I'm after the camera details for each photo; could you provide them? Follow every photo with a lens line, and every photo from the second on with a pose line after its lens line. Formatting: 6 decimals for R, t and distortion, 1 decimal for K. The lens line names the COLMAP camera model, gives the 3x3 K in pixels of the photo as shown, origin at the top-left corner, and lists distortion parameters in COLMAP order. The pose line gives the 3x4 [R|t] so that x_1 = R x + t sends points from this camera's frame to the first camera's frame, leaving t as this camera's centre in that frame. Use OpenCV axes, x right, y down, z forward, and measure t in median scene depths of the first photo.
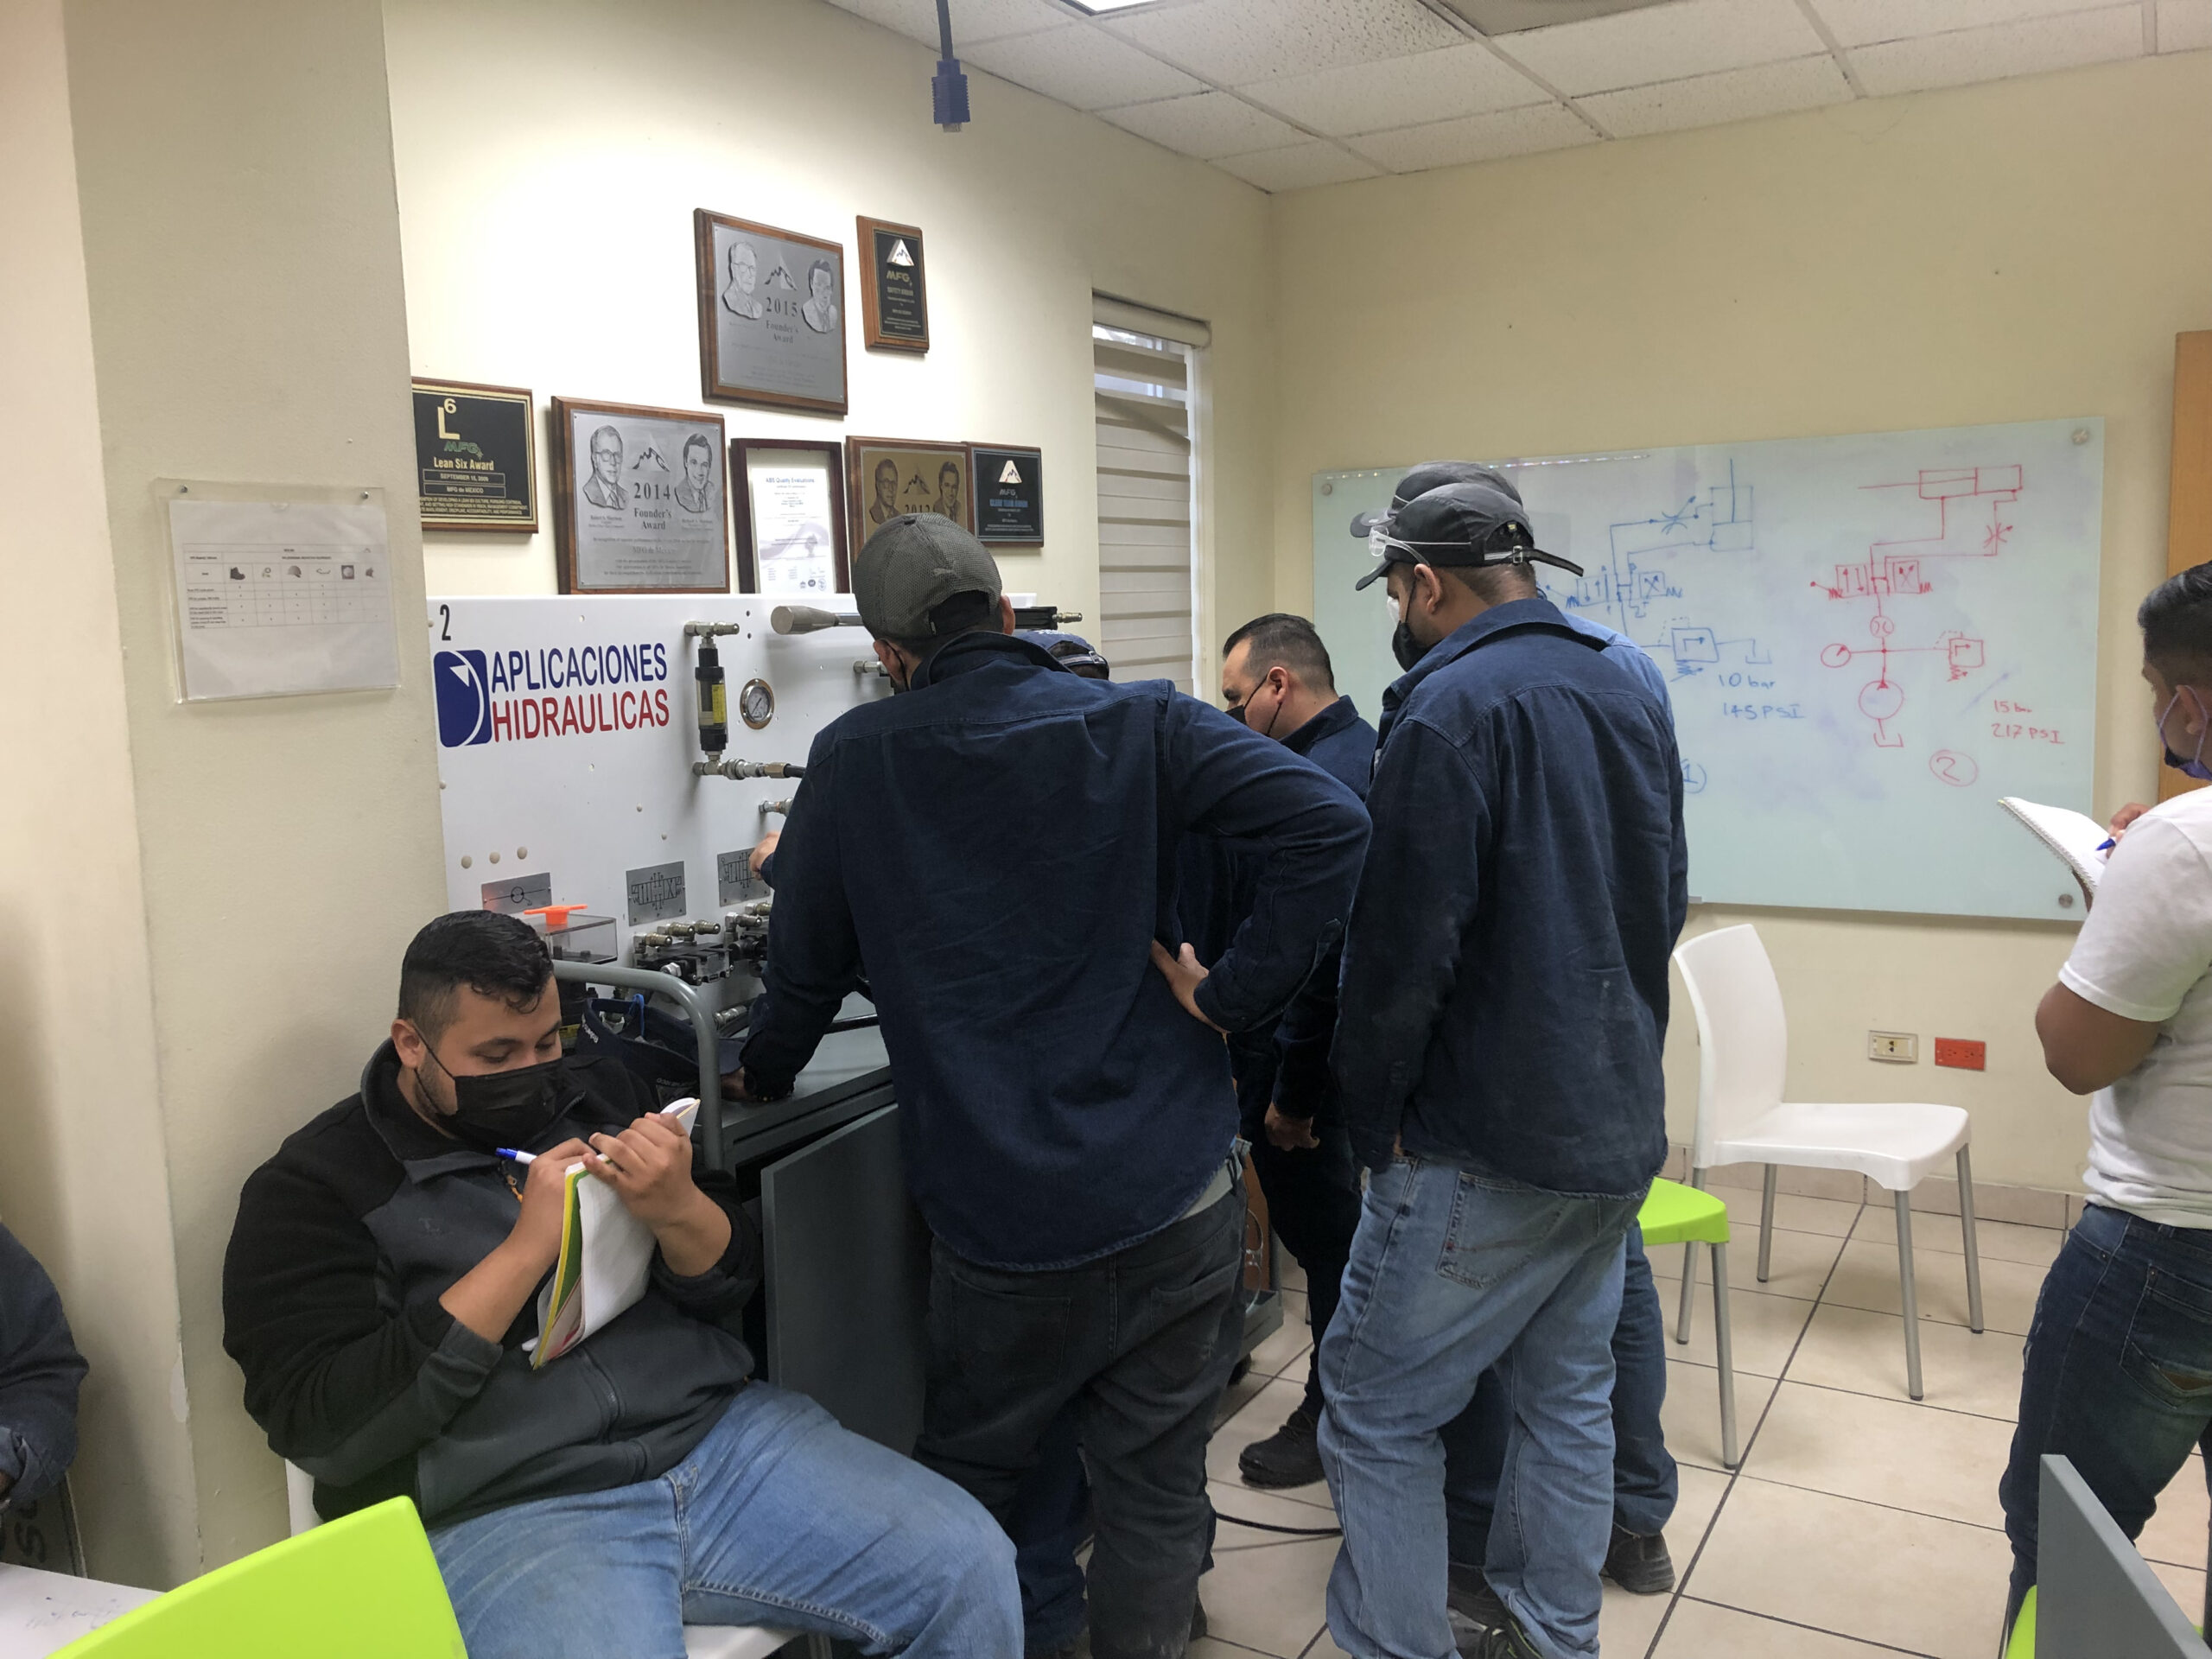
lens RADIAL K [[1800.4, 0, 1065.1], [0, 1800.4, 836.3], [0, 0, 1]] dist [0.166346, -0.576538]
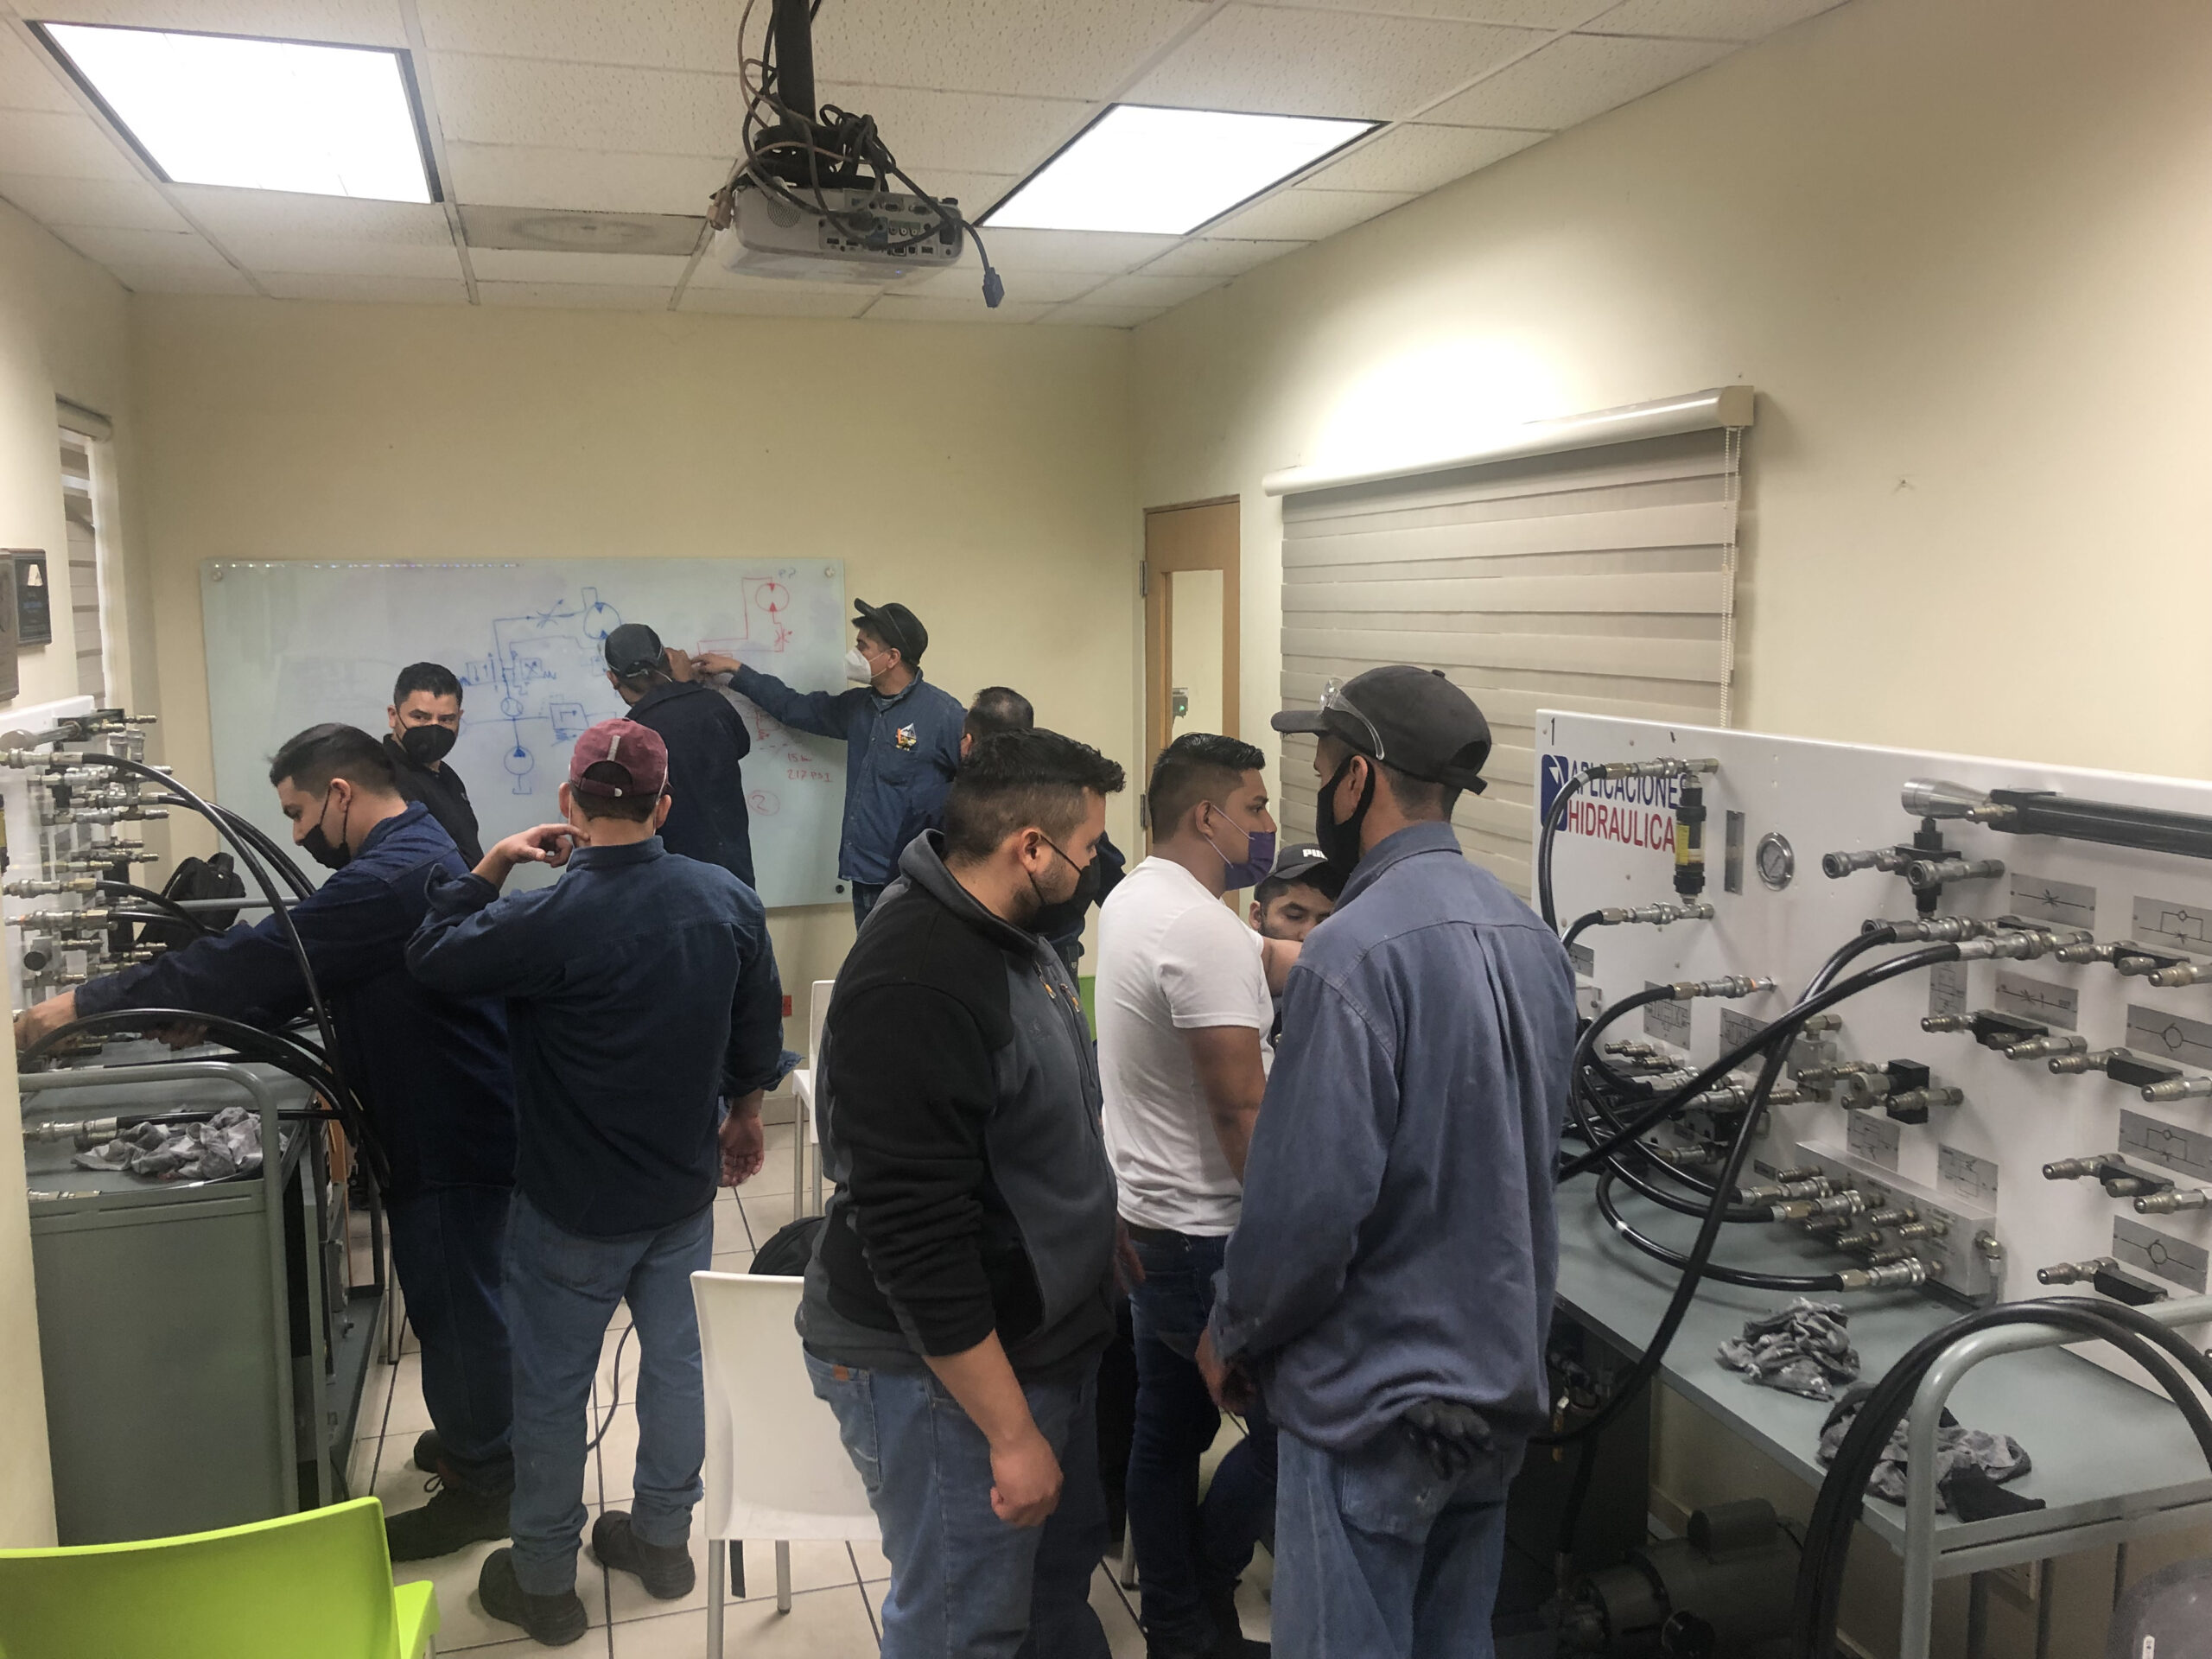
lens RADIAL K [[1810.9, 0, 1083.7], [0, 1810.9, 820.3], [0, 0, 1]] dist [0.012516, 0.008613]
pose [[-0.672572, 0.118899, -0.730418, 0.734071], [-0.066137, 0.973402, 0.219352, -0.277863], [0.737070, 0.195837, -0.646819, 1.396158]]
